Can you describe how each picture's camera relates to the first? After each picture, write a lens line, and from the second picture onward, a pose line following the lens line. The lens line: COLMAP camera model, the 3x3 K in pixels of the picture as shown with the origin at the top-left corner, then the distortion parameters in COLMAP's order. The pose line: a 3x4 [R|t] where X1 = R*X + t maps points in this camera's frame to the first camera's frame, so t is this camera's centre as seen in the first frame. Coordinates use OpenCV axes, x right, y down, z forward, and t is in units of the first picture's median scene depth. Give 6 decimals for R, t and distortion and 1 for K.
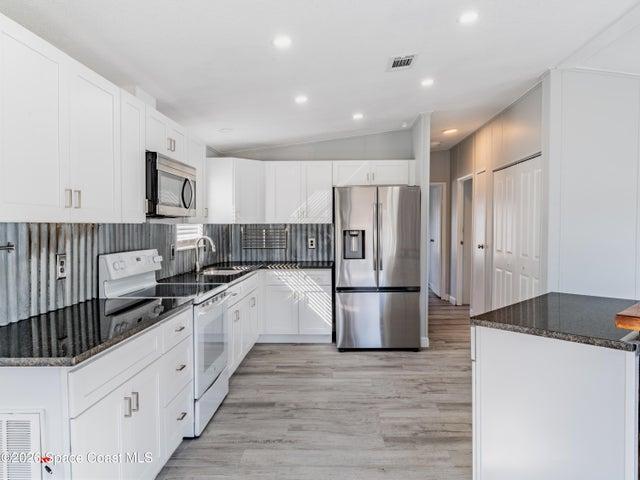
lens RADIAL K [[423.8, 0, 320.0], [0, 423.8, 240.0], [0, 0, 1]] dist [0.000814, 0.000290]
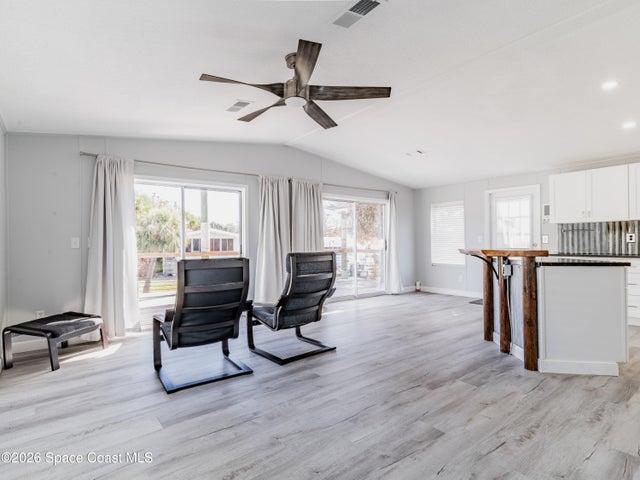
lens RADIAL K [[346.6, 0, 319.4], [0, 346.6, 243.1], [0, 0, 1]] dist [0.002655, 0.000664]
pose [[-0.750884, 0.010737, -0.660347, 1.763420], [-0.001999, 0.999826, 0.018529, 0.047972], [0.660431, 0.015234, -0.750732, 1.085837]]
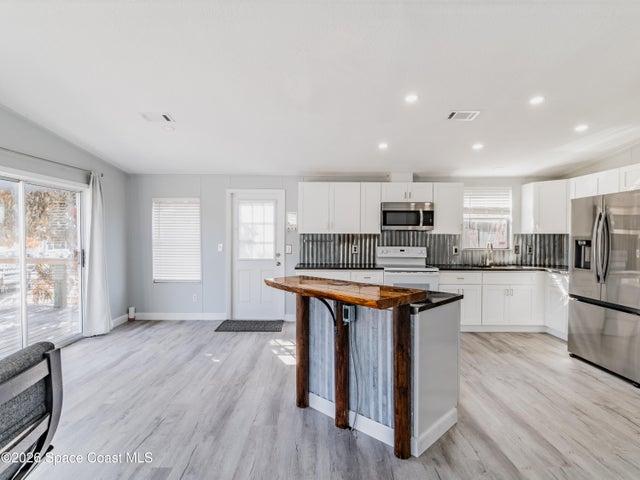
lens RADIAL K [[346.6, 0, 319.4], [0, 346.6, 243.1], [0, 0, 1]] dist [0.002655, 0.000664]
pose [[0.043372, 0.024627, -0.998755, 1.359930], [-0.029544, 0.999291, 0.023358, -0.020699], [0.998622, 0.028495, 0.044069, 0.539350]]
